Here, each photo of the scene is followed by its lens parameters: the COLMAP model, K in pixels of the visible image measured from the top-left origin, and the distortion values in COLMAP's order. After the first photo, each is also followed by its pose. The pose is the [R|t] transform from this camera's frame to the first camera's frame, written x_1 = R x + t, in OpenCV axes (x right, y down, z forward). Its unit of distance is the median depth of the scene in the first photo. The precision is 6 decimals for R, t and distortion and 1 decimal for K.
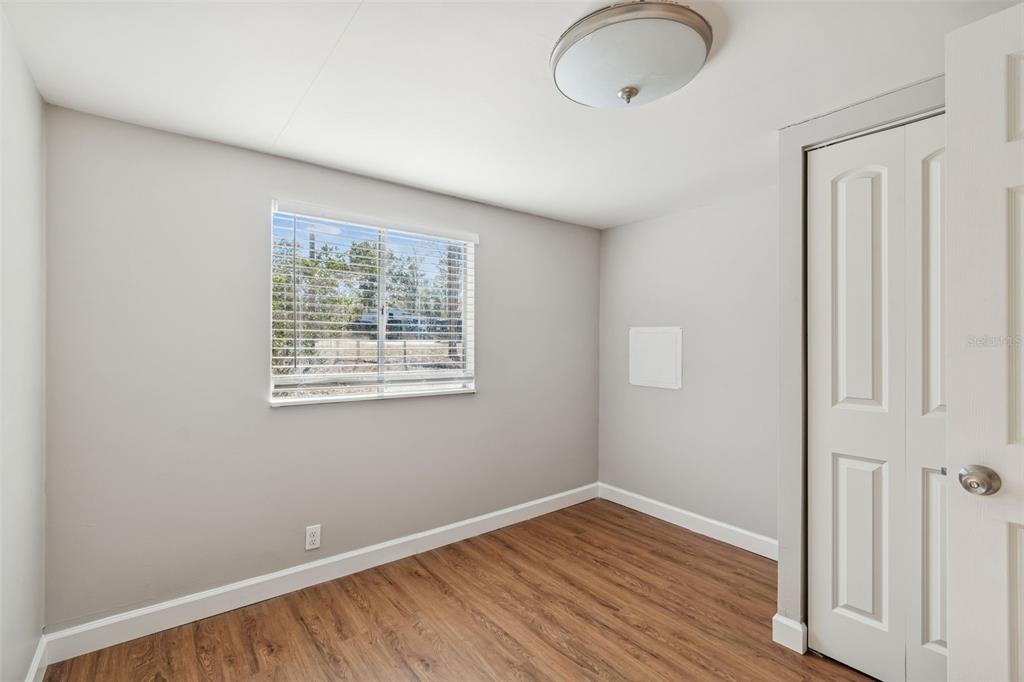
lens RADIAL K [[459.8, 0, 506.9], [0, 459.8, 340.0], [0, 0, 1]] dist [-0.003541, 0.000000]
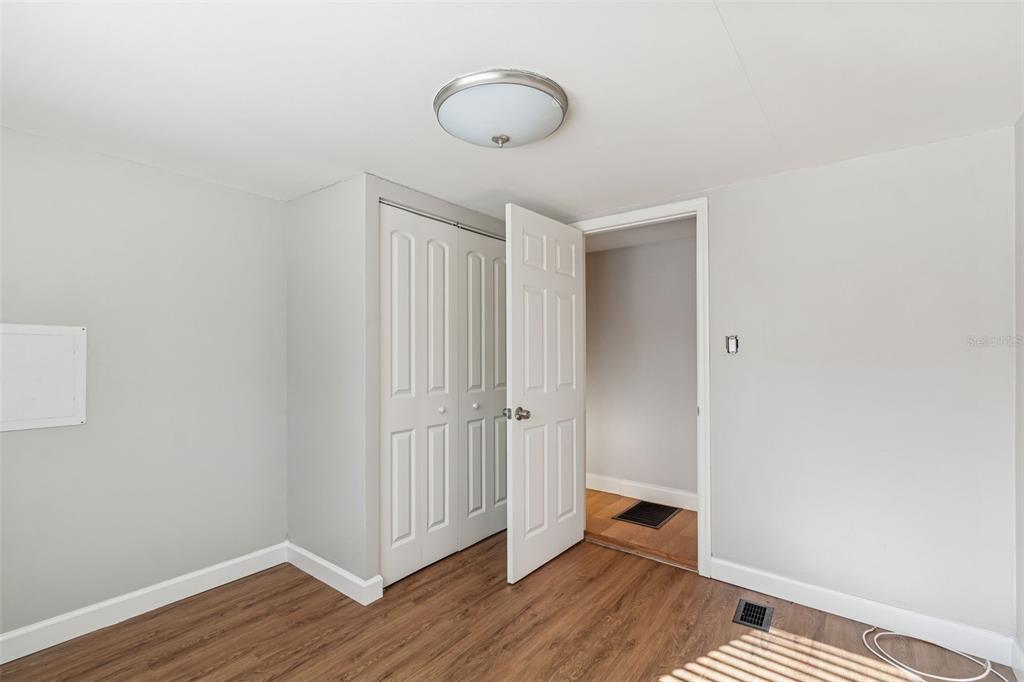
lens RADIAL K [[459.8, 0, 506.6], [0, 459.8, 346.4], [0, 0, 1]] dist [-0.003541, 0.000000]
pose [[-0.254853, -0.000392, 0.966980, -0.553253], [-0.009105, 0.999957, -0.001994, -0.007335], [-0.966937, -0.009312, -0.254846, 0.818010]]
